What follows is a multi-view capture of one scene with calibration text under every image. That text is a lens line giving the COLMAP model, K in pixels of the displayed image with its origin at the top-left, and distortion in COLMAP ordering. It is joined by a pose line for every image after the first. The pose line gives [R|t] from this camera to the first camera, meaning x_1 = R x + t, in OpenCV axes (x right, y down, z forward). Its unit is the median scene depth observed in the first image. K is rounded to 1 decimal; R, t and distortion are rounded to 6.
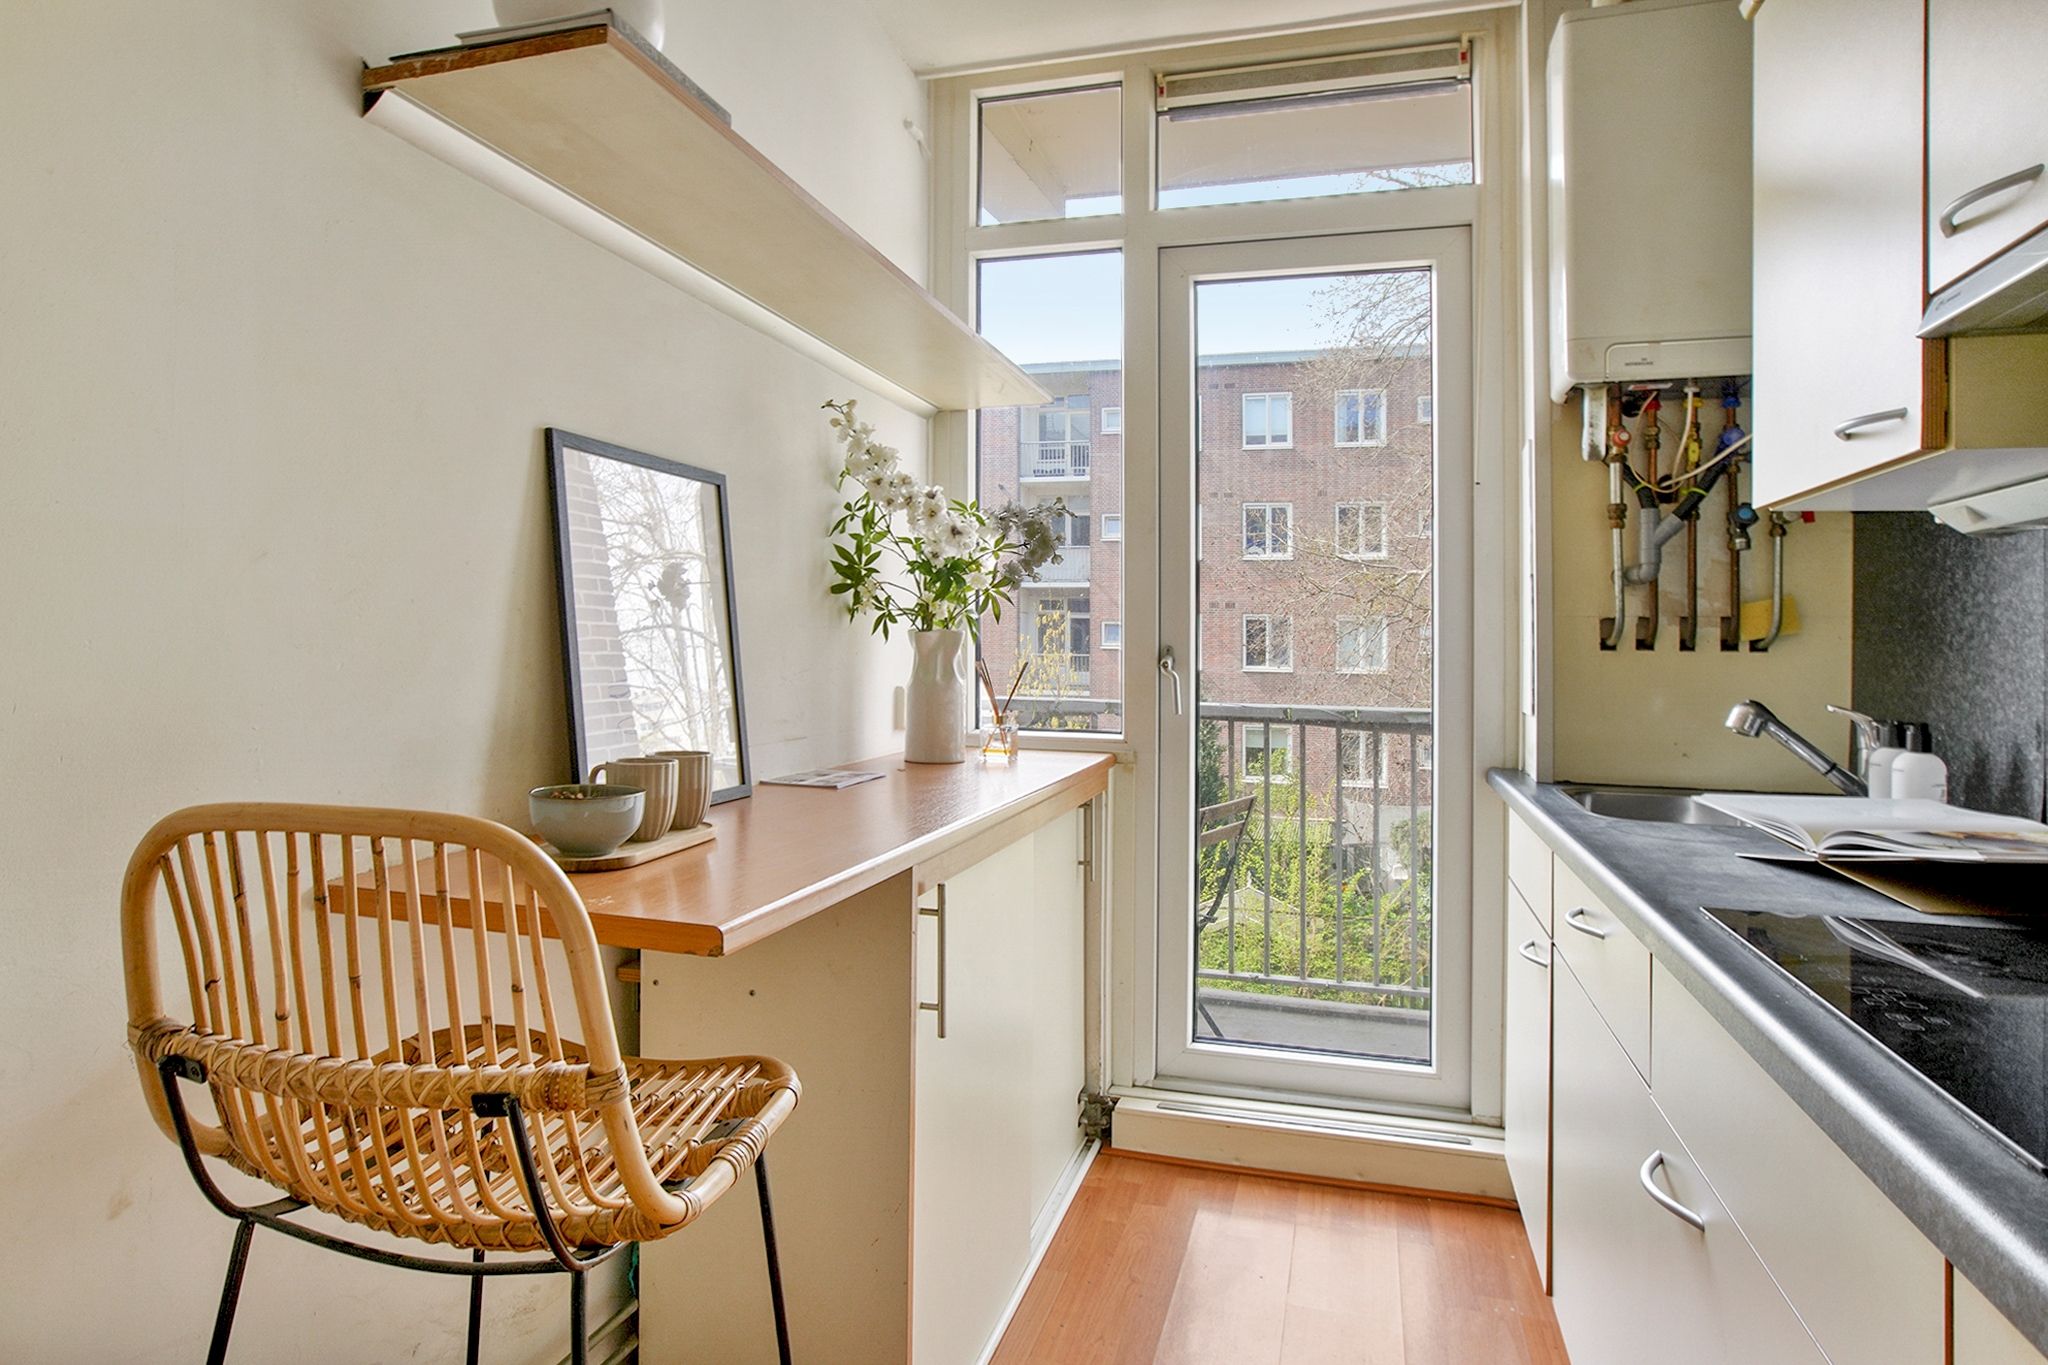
lens RADIAL K [[1164.4, 0, 989.5], [0, 1164.4, 624.3], [0, 0, 1]] dist [-0.040544, 0.030699]
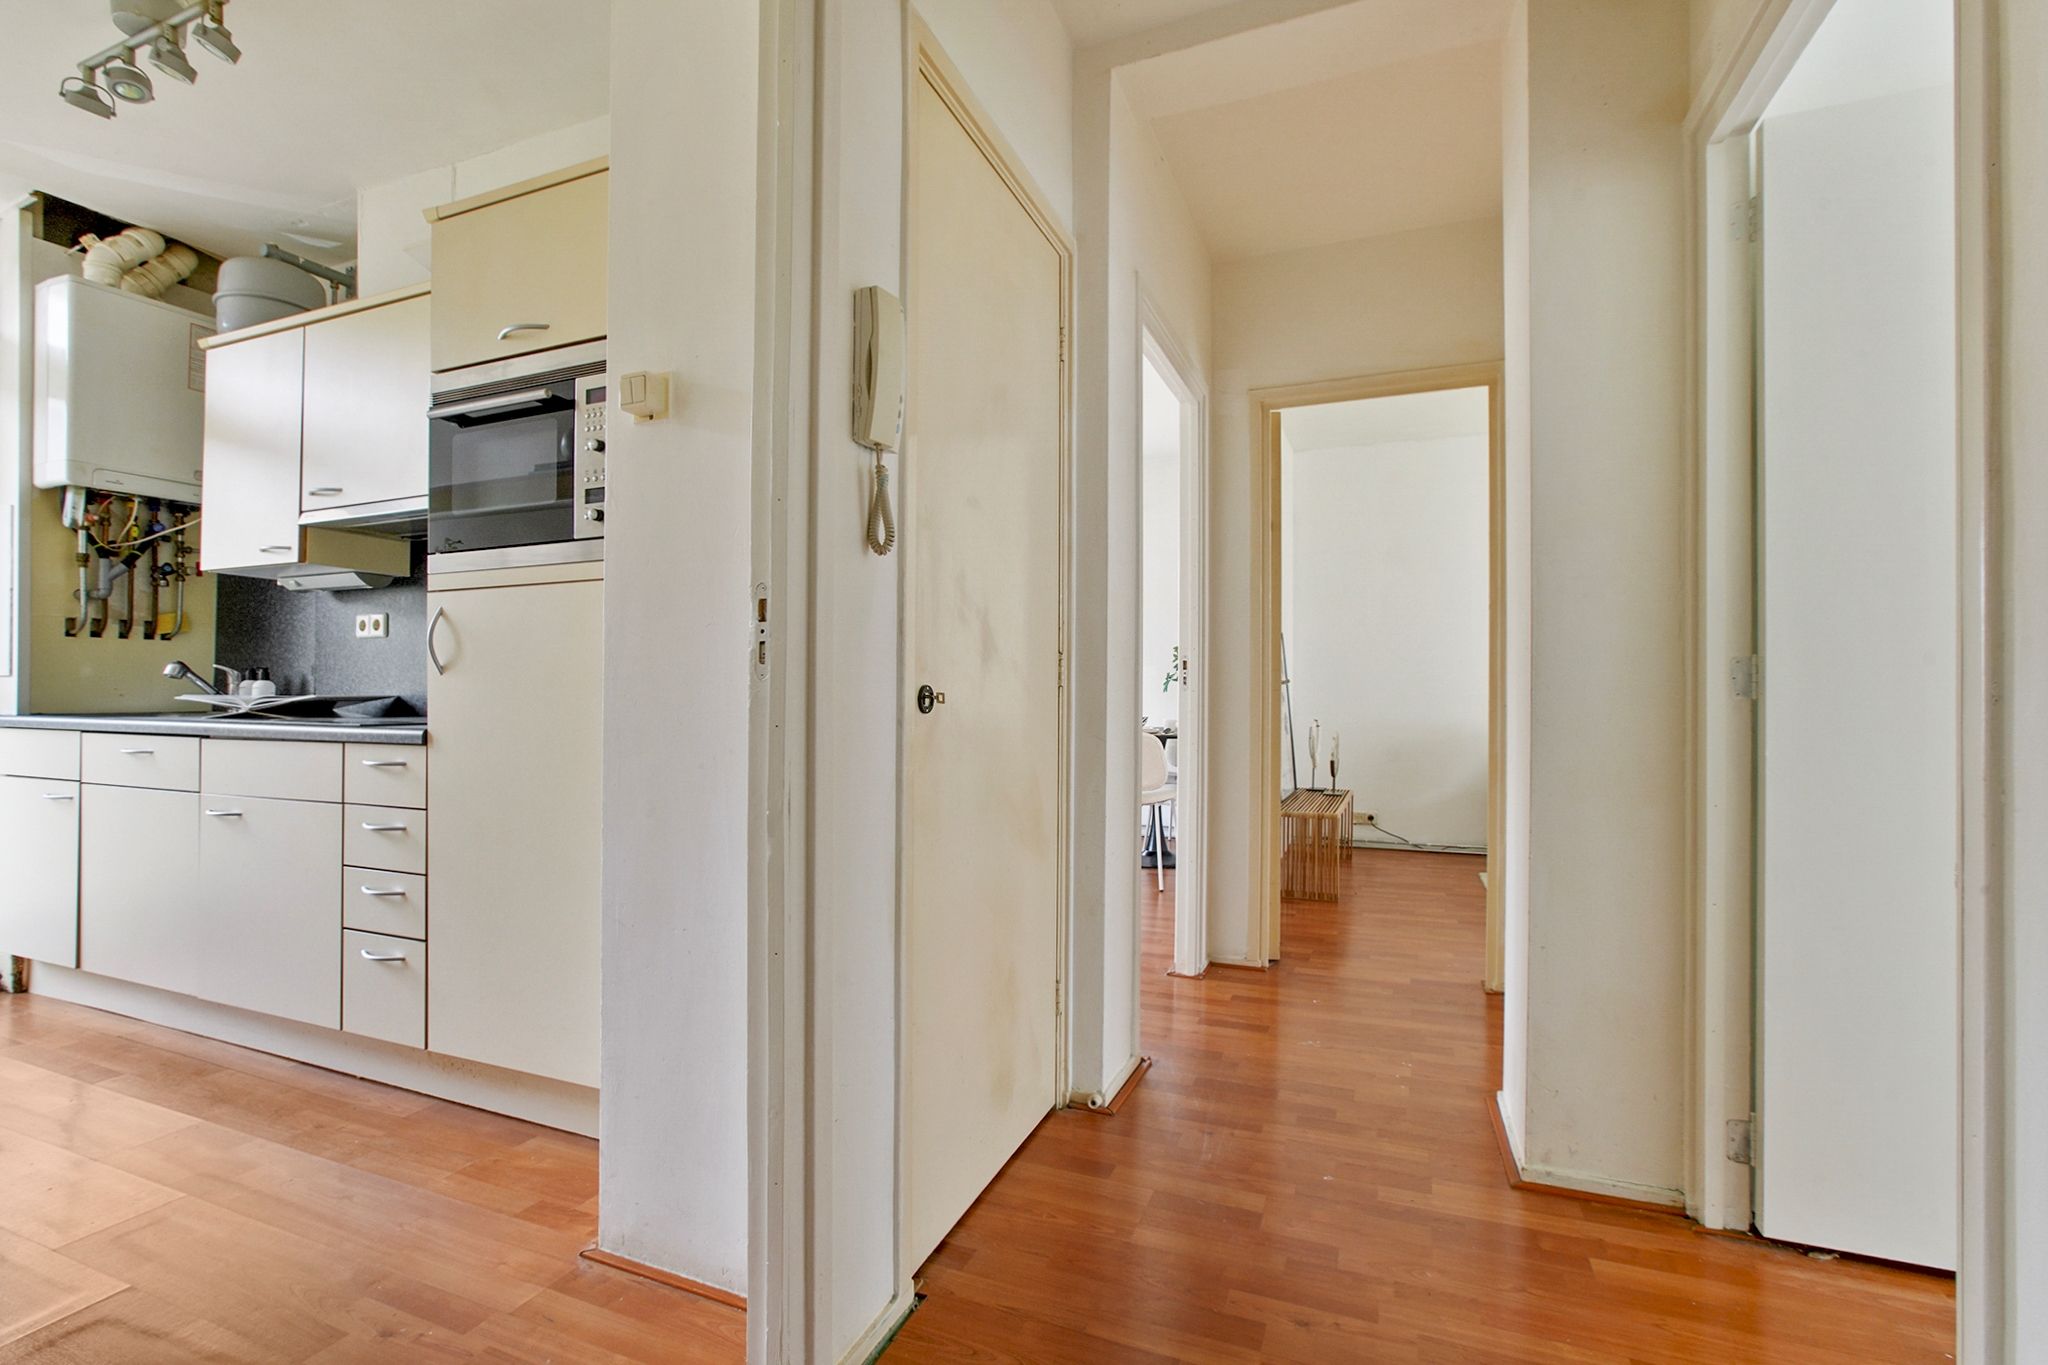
lens RADIAL K [[934.5, 0, 1024.0], [0, 934.5, 682.5], [0, 0, 1]] dist [-0.021811, 0.008659]
pose [[0.097594, -0.003236, 0.995221, -0.730448], [-0.019598, 0.999795, 0.005173, 0.058316], [-0.995033, -0.020010, 0.097511, -0.583884]]
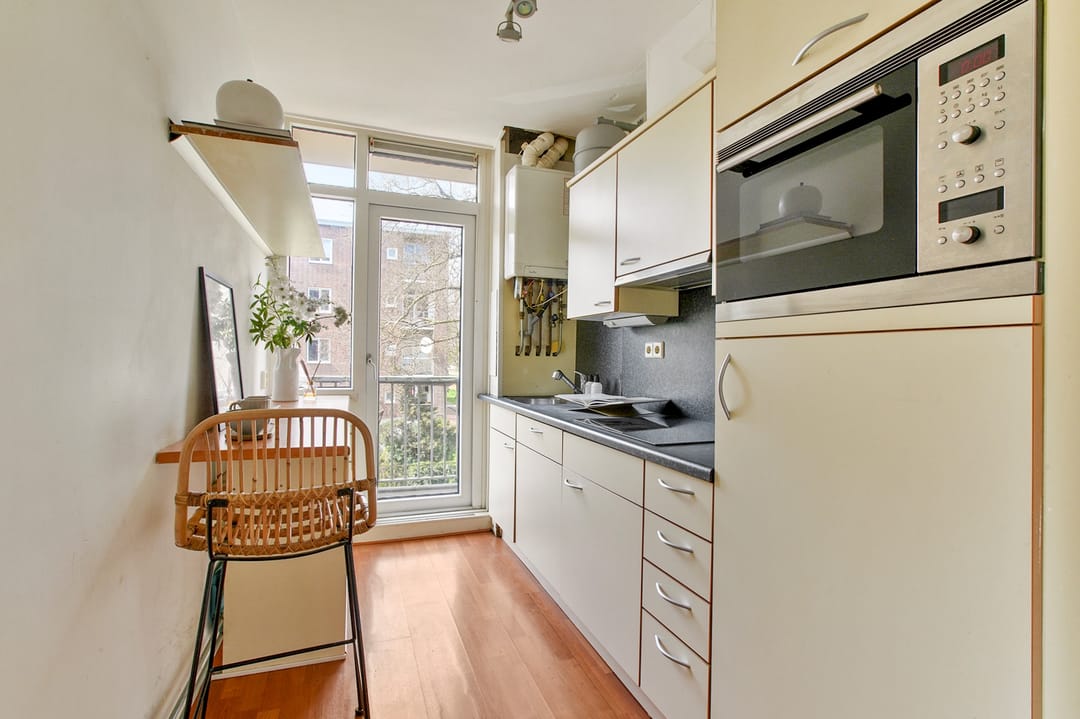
lens RADIAL K [[503.4, 0, 540.0], [0, 503.4, 359.5], [0, 0, 1]] dist [-0.045538, 0.000079]
pose [[0.785236, -0.007656, 0.619149, -0.319525], [-0.013348, 0.999482, 0.029287, -0.010388], [-0.619053, -0.031262, 0.784727, -0.179873]]
